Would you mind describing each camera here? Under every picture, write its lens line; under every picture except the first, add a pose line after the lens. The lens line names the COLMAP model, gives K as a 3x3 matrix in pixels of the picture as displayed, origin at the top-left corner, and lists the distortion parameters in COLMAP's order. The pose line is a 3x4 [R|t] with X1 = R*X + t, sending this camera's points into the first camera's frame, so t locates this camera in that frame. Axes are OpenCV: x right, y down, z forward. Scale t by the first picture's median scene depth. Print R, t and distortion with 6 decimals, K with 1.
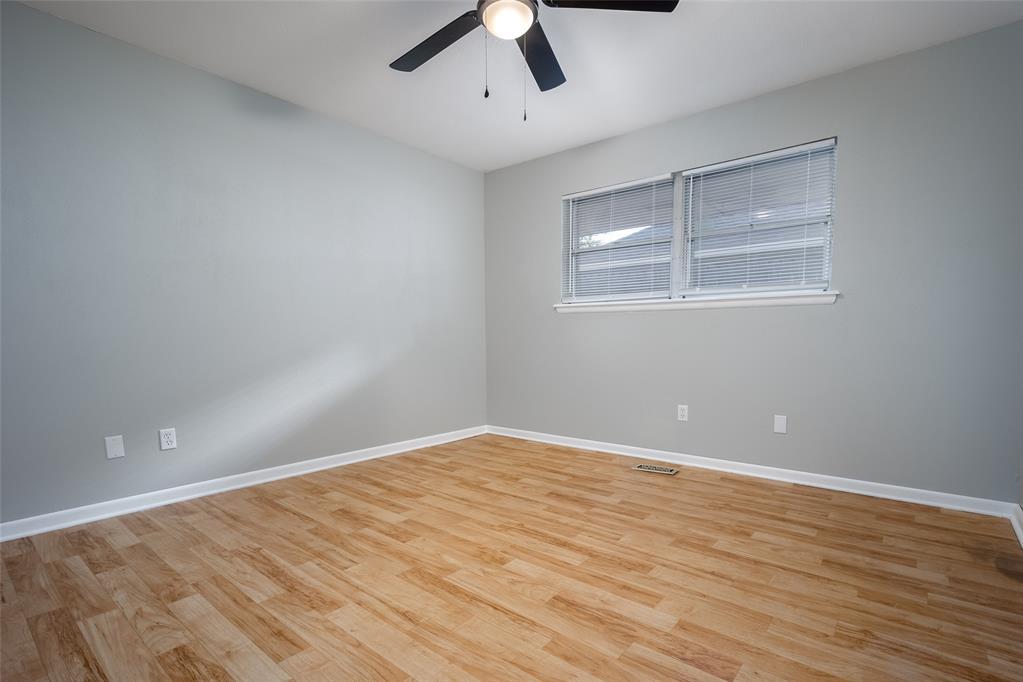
lens RADIAL K [[463.4, 0, 509.3], [0, 463.4, 335.7], [0, 0, 1]] dist [-0.000794, 0.000086]
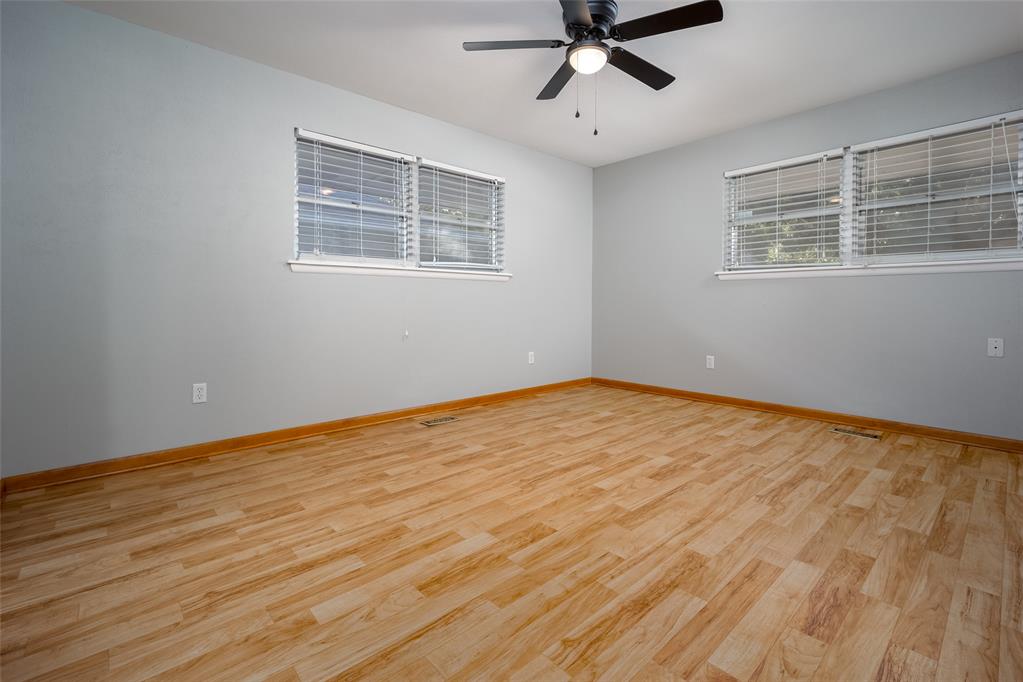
lens RADIAL K [[472.9, 0, 510.0], [0, 472.9, 253.8], [0, 0, 1]] dist [0.002358, -0.000150]
pose [[0.149610, 0.102089, 0.983461, -1.075584], [-0.002256, 0.994688, -0.102912, 0.005175], [-0.988742, 0.013178, 0.149046, 0.848001]]
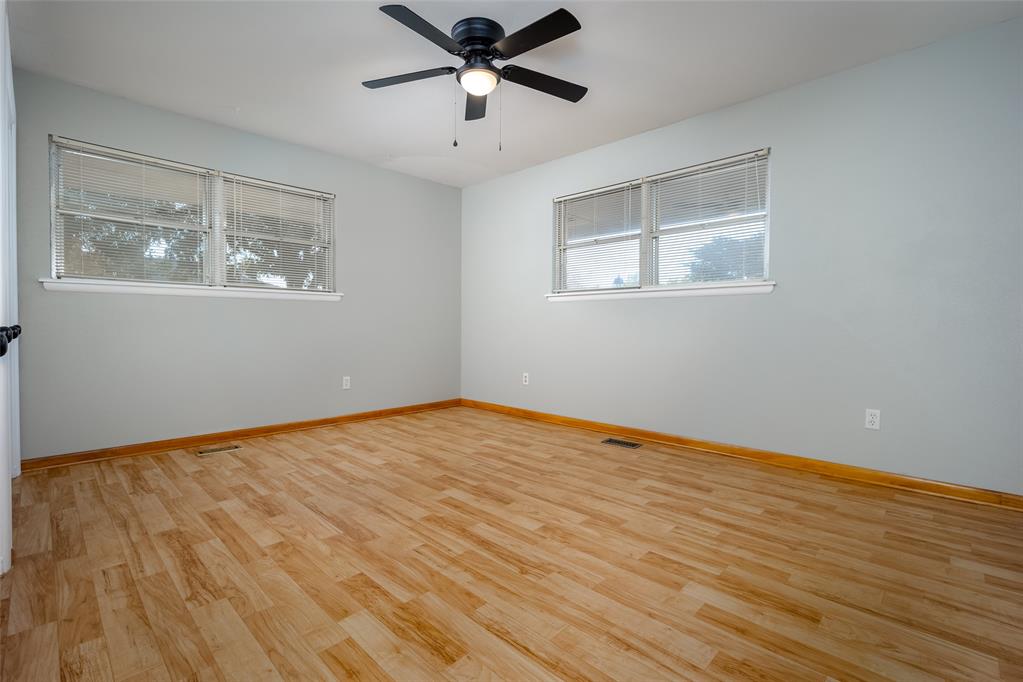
lens RADIAL K [[463.4, 0, 509.3], [0, 463.4, 335.7], [0, 0, 1]] dist [-0.000794, 0.000086]
pose [[-0.997767, -0.009710, 0.066086, 0.001113], [-0.008248, 0.999716, 0.022364, -0.010894], [-0.066284, 0.021769, -0.997563, 1.750912]]
